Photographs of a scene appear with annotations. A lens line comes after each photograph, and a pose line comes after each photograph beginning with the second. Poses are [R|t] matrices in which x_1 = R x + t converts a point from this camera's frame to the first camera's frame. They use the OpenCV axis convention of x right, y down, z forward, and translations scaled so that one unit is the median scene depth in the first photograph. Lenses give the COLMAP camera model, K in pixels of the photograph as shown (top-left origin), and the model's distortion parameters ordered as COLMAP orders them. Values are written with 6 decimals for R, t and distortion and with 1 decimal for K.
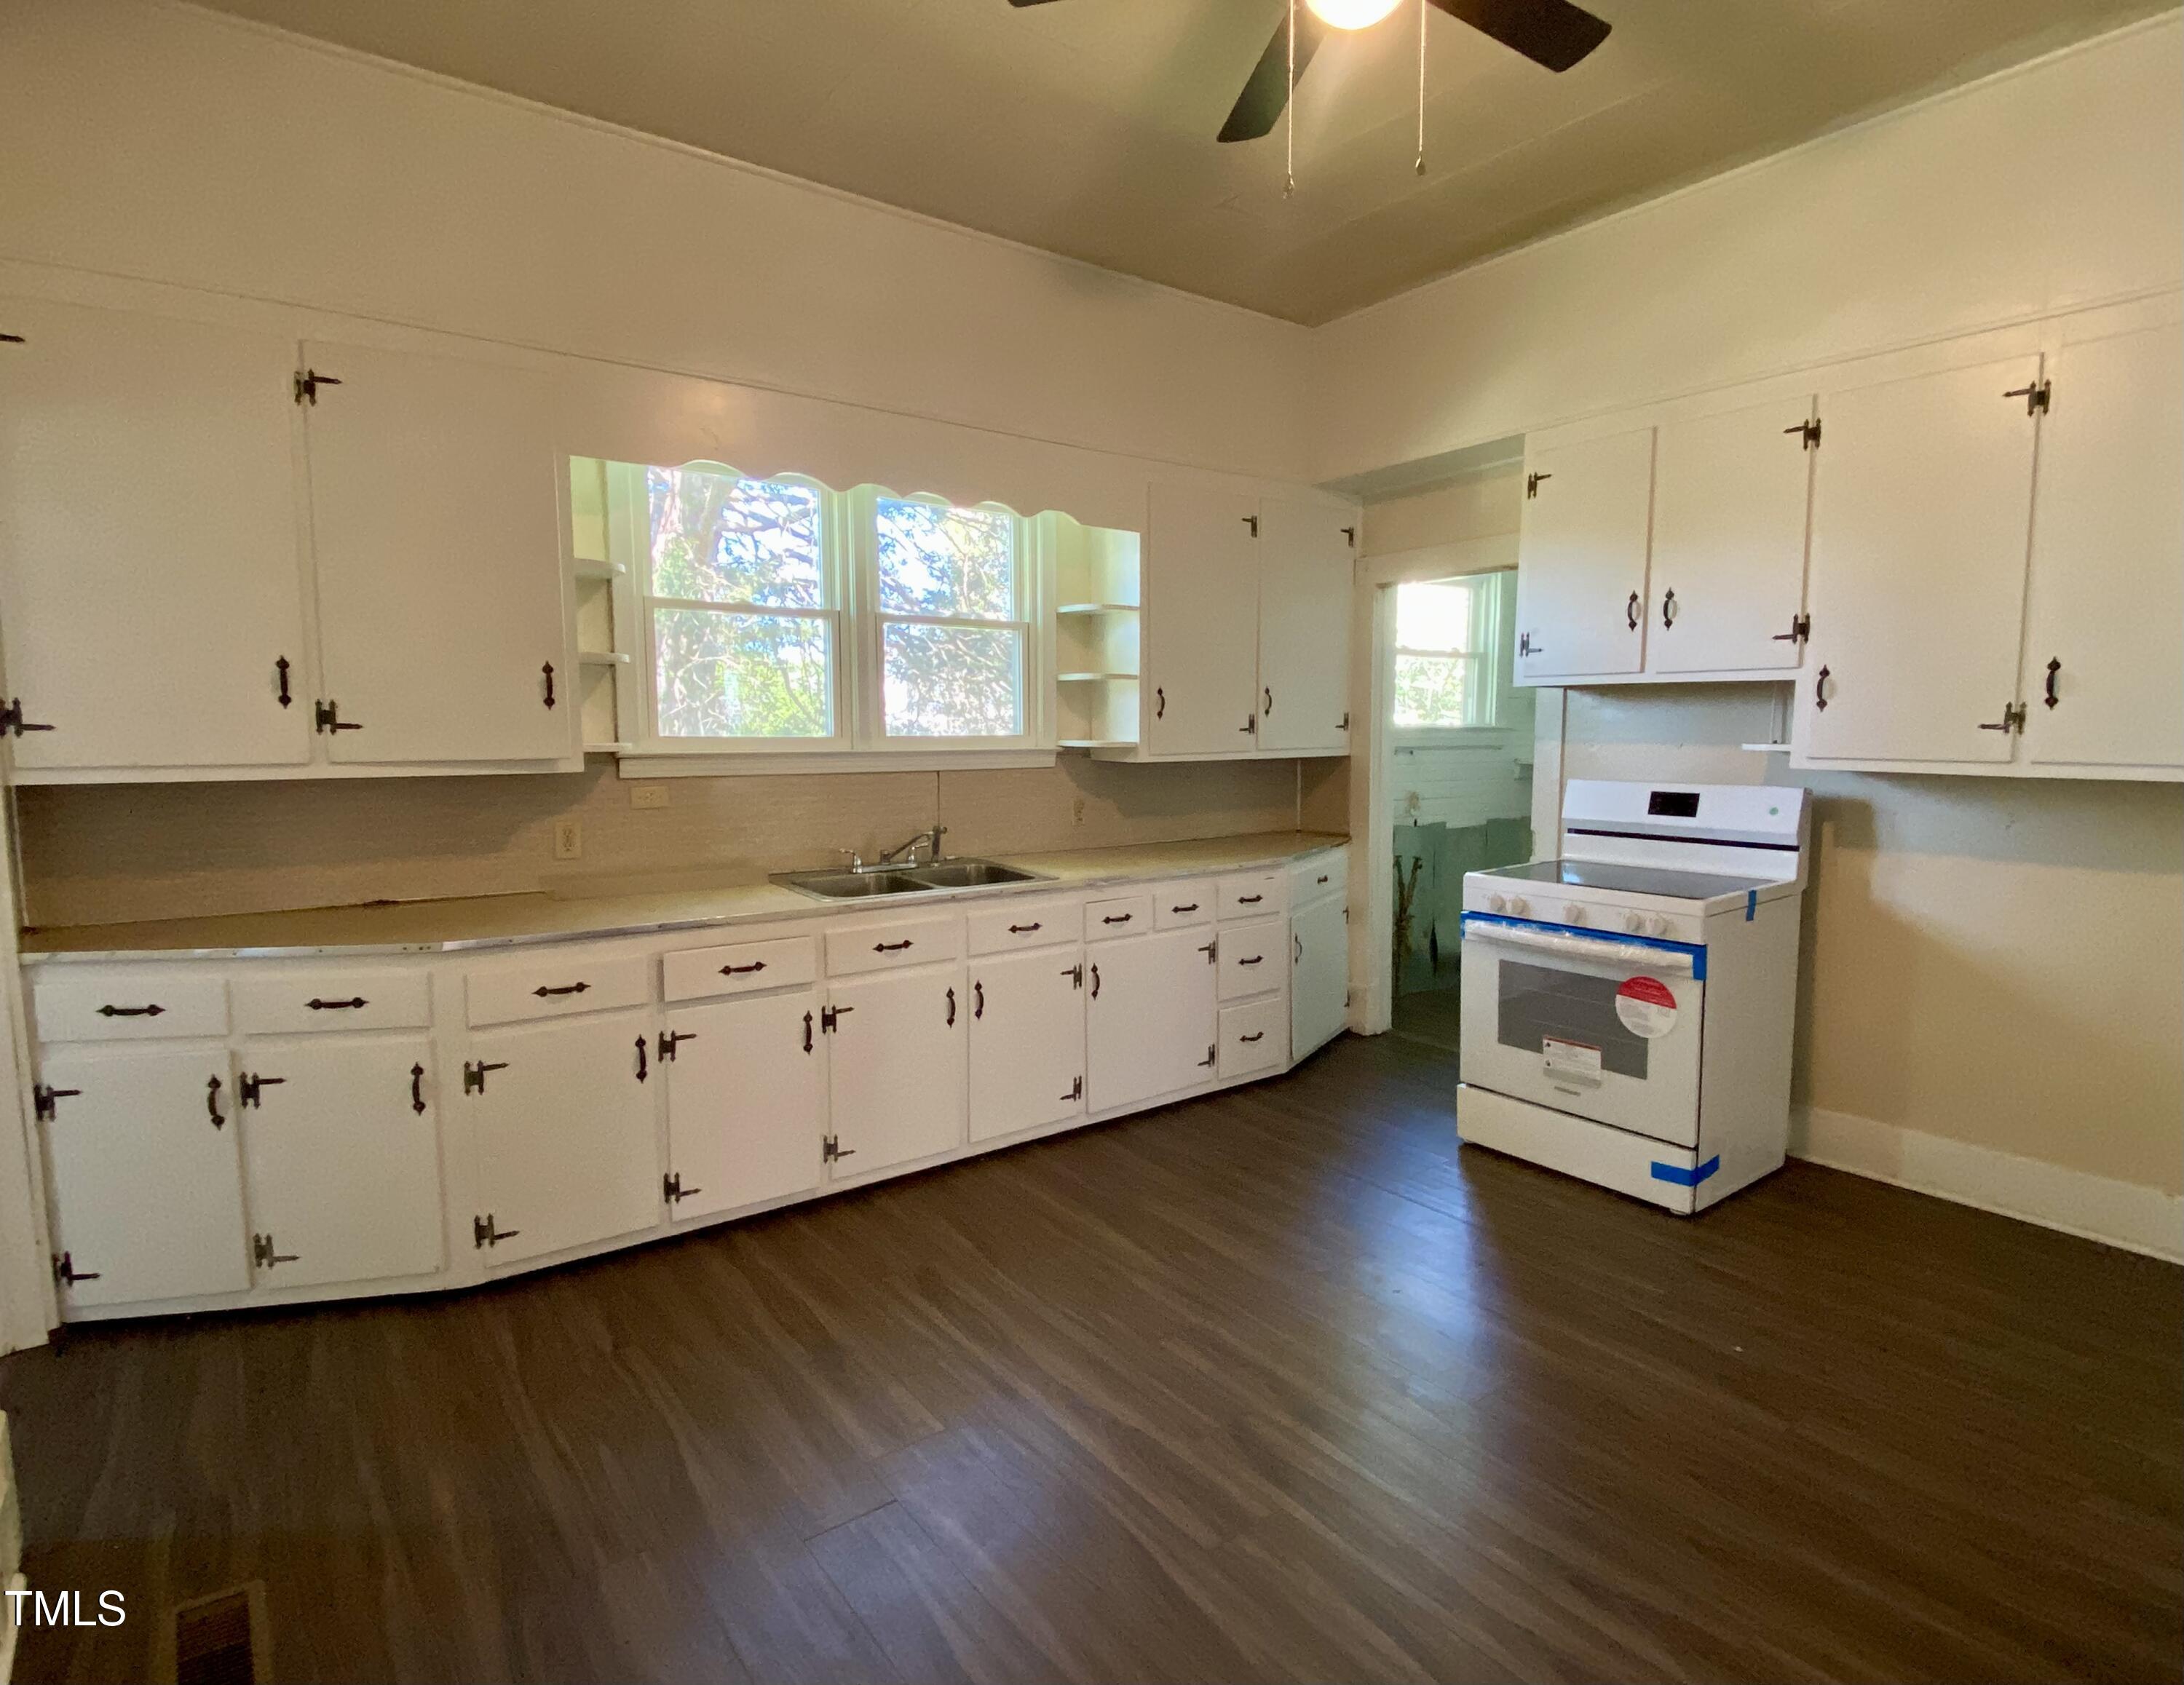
lens RADIAL K [[1156.6, 0, 1094.5], [0, 1156.6, 838.3], [0, 0, 1]] dist [0.018983, 0.000614]
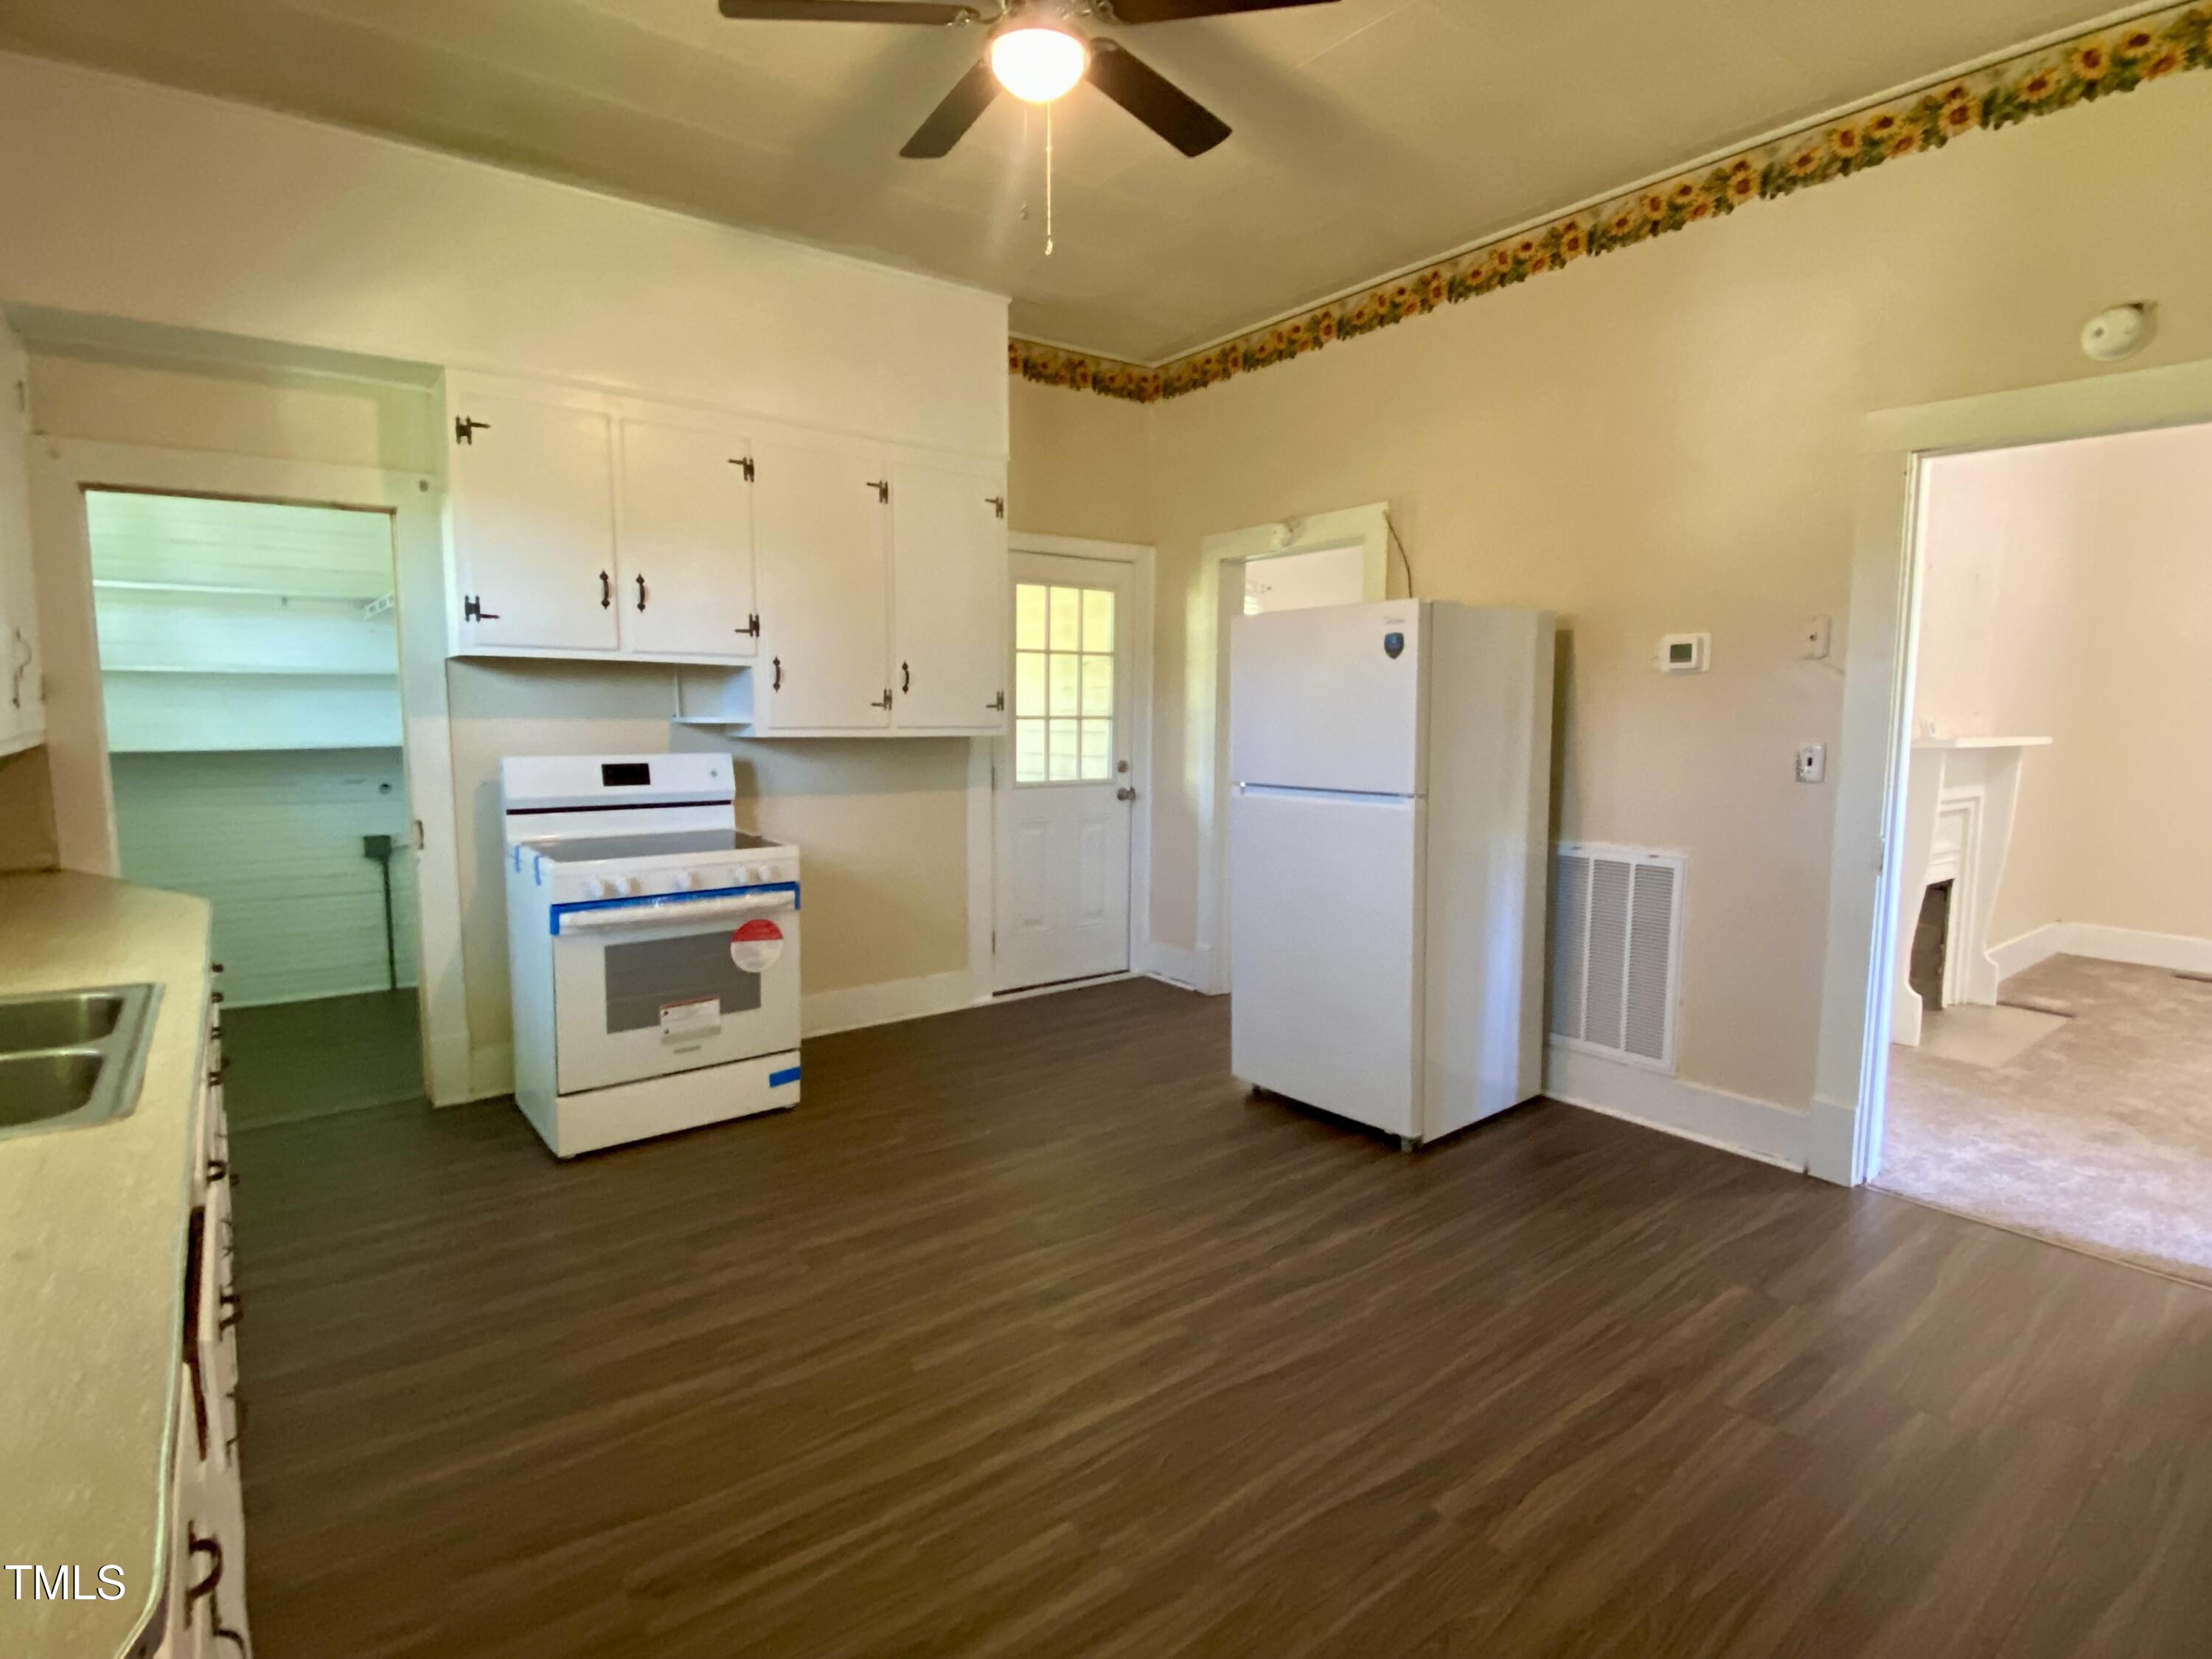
lens RADIAL K [[1116.4, 0, 1107.2], [0, 1116.4, 830.0], [0, 0, 1]] dist [0.024952, -0.000853]
pose [[-0.012962, -0.111165, 0.993717, -0.615314], [0.094504, 0.989216, 0.111894, -0.059691], [-0.995440, 0.095361, -0.002317, 0.635205]]
